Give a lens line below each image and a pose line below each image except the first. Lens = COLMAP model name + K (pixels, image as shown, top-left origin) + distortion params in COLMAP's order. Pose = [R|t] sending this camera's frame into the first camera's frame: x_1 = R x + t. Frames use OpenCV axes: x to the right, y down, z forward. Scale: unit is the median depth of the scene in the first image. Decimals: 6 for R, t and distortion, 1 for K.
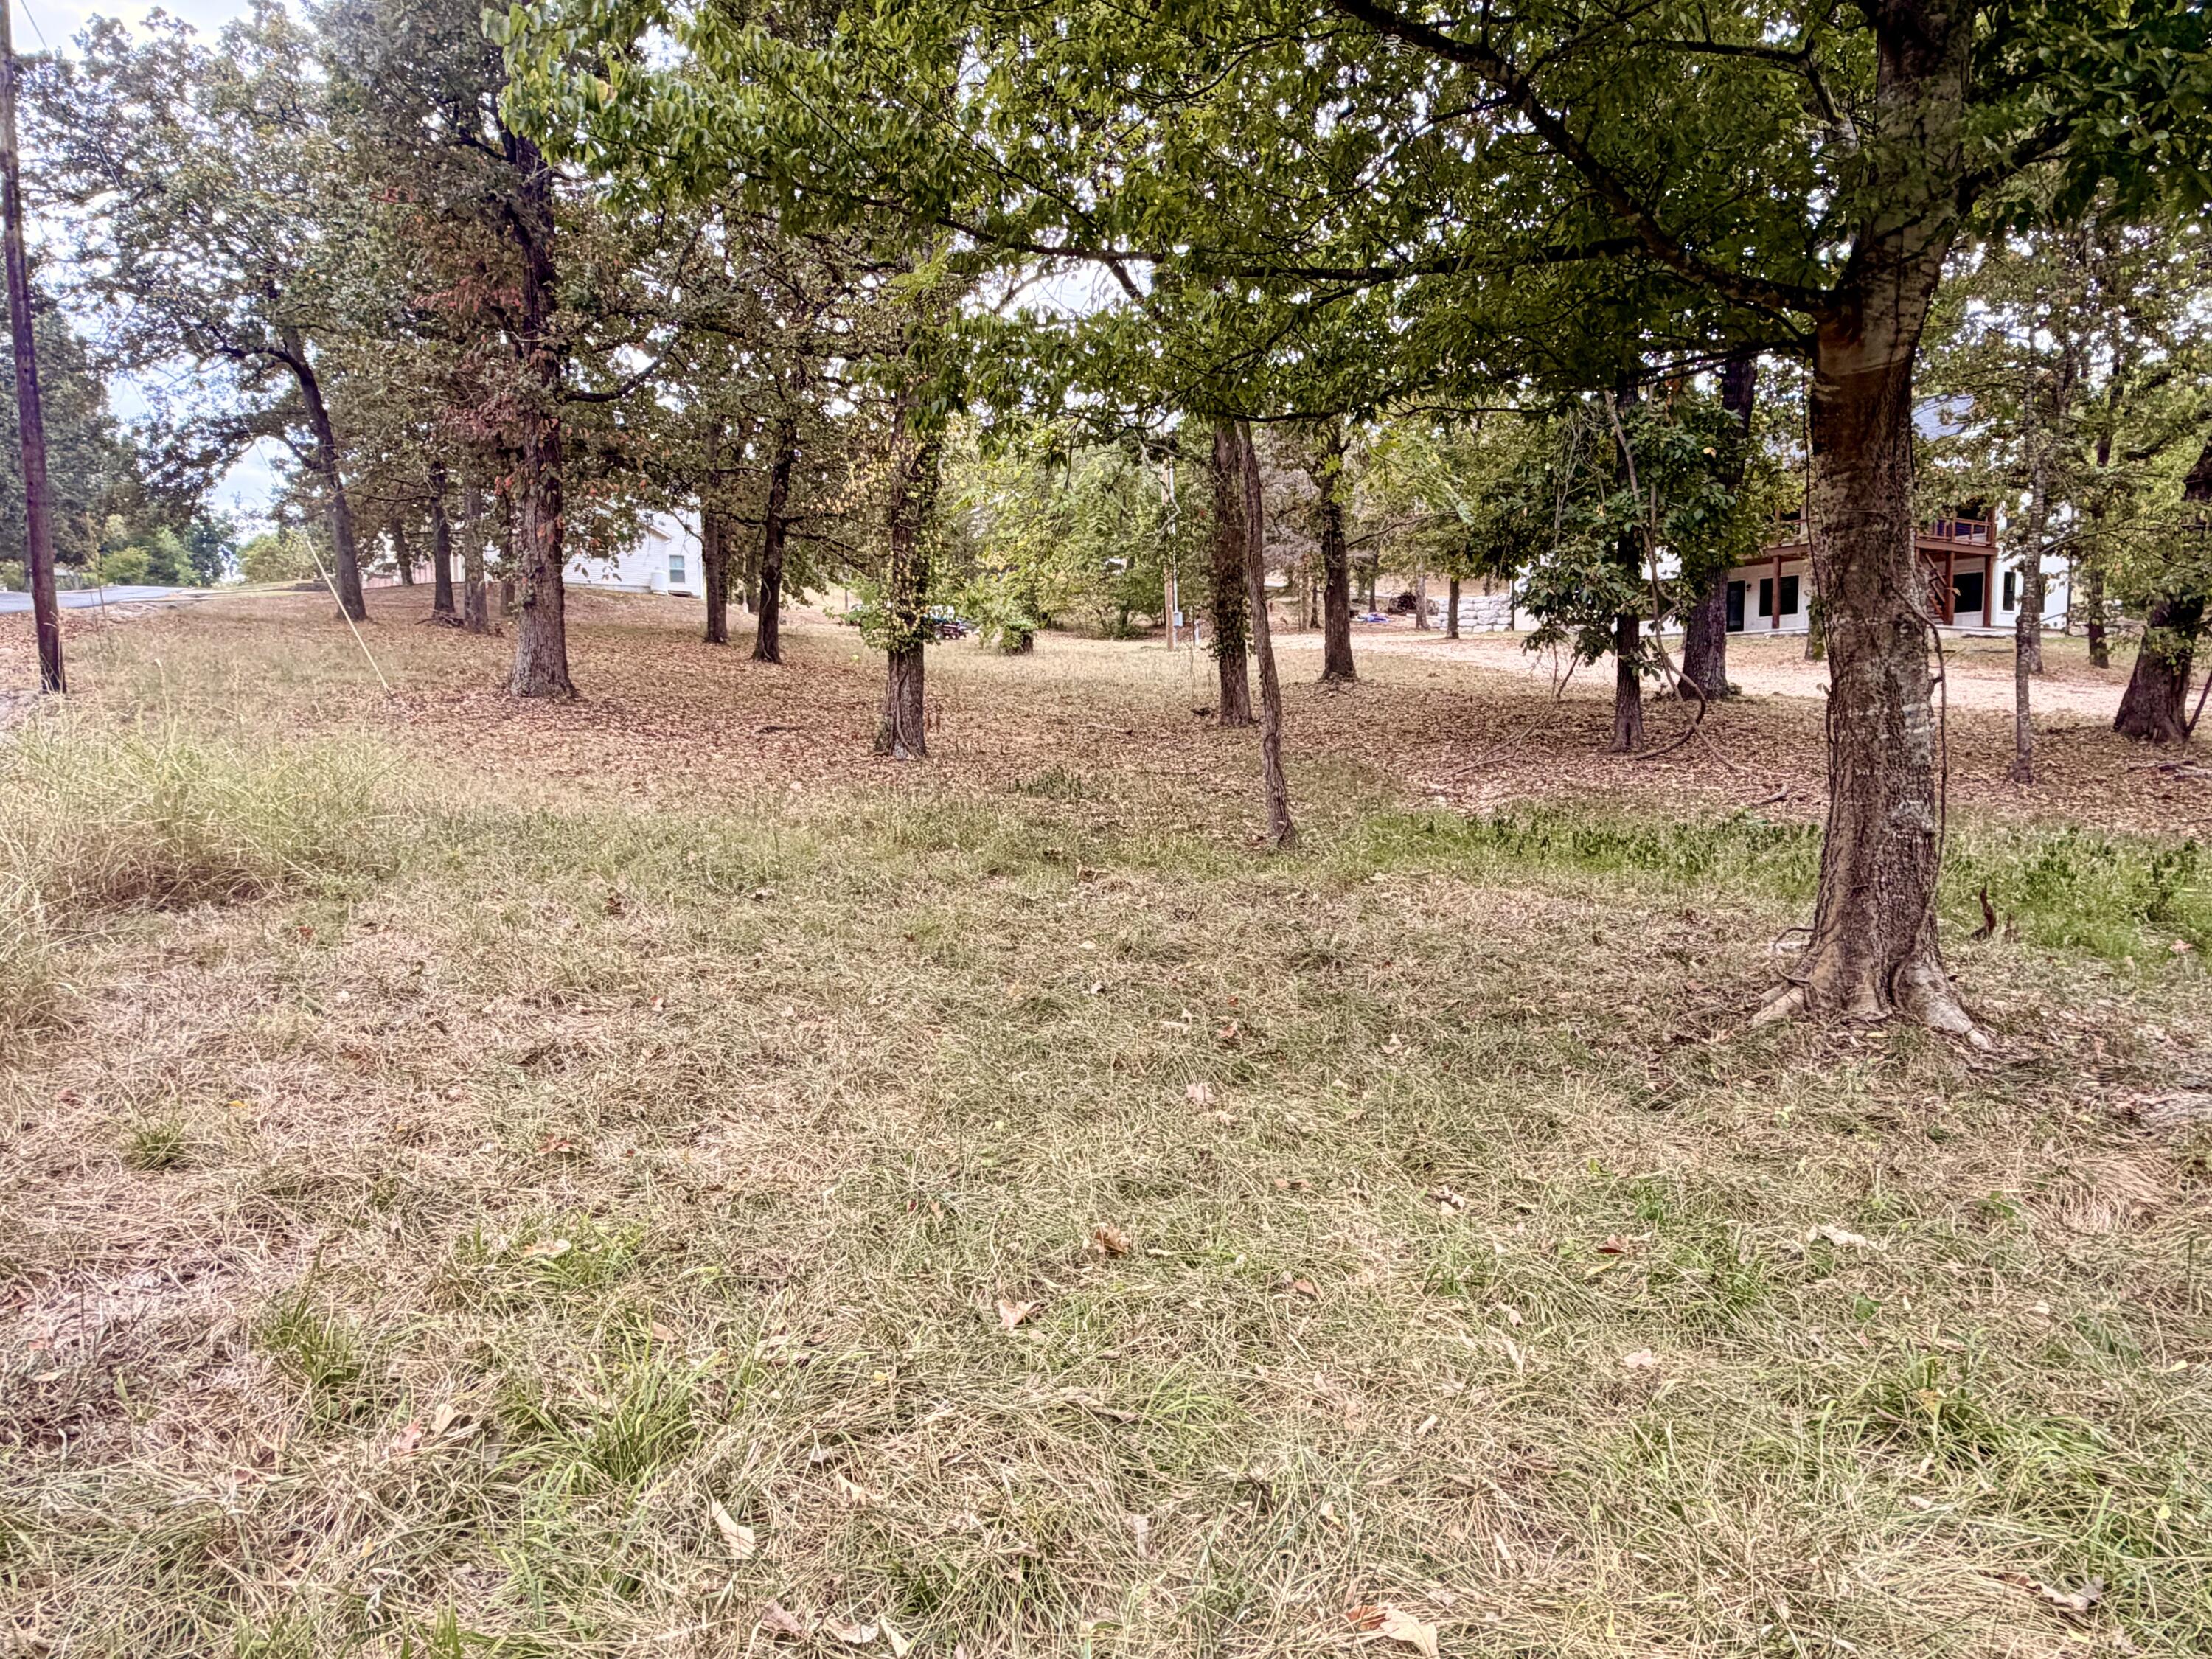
lens RADIAL K [[1359.0, 0, 1110.9], [0, 1359.0, 830.1], [0, 0, 1]] dist [-0.000495, -0.000707]
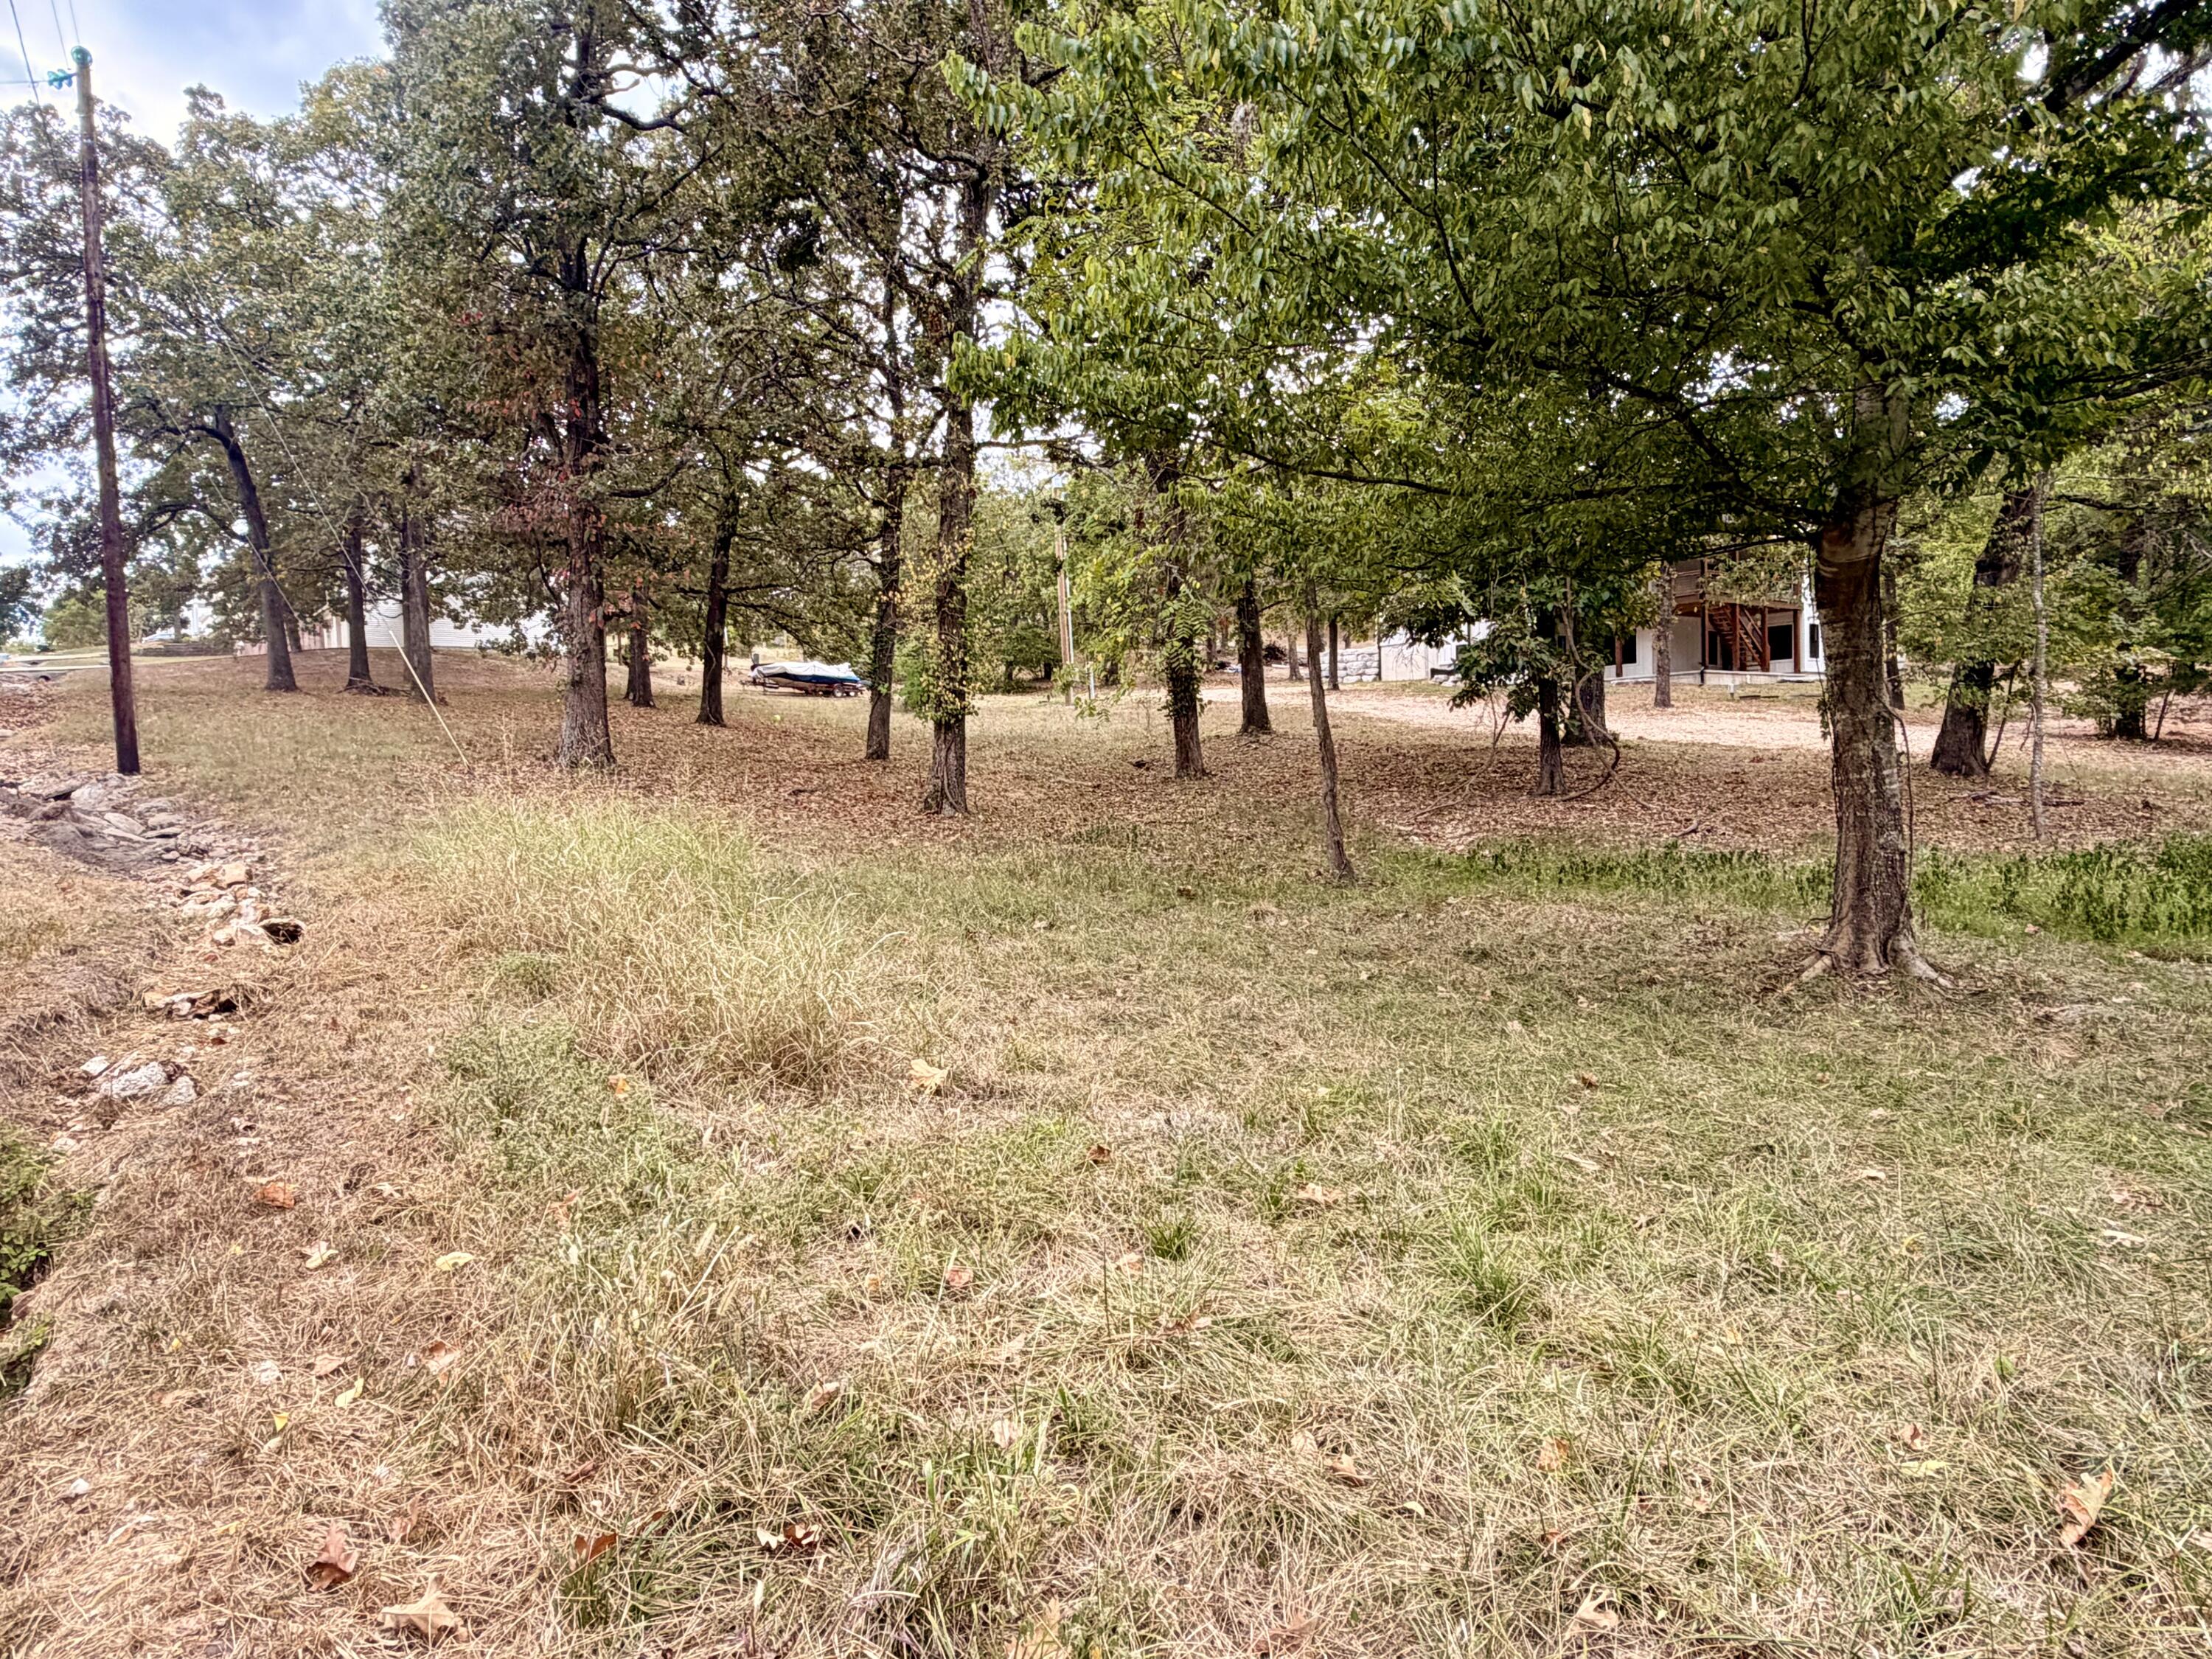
lens RADIAL K [[1359.0, 0, 1101.4], [0, 1359.0, 830.1], [0, 0, 1]] dist [-0.000495, -0.000707]
pose [[0.993620, -0.026869, 0.109529, -0.149342], [0.030607, 0.999000, -0.032583, -0.000148], [-0.108544, 0.035728, 0.993449, -0.138774]]
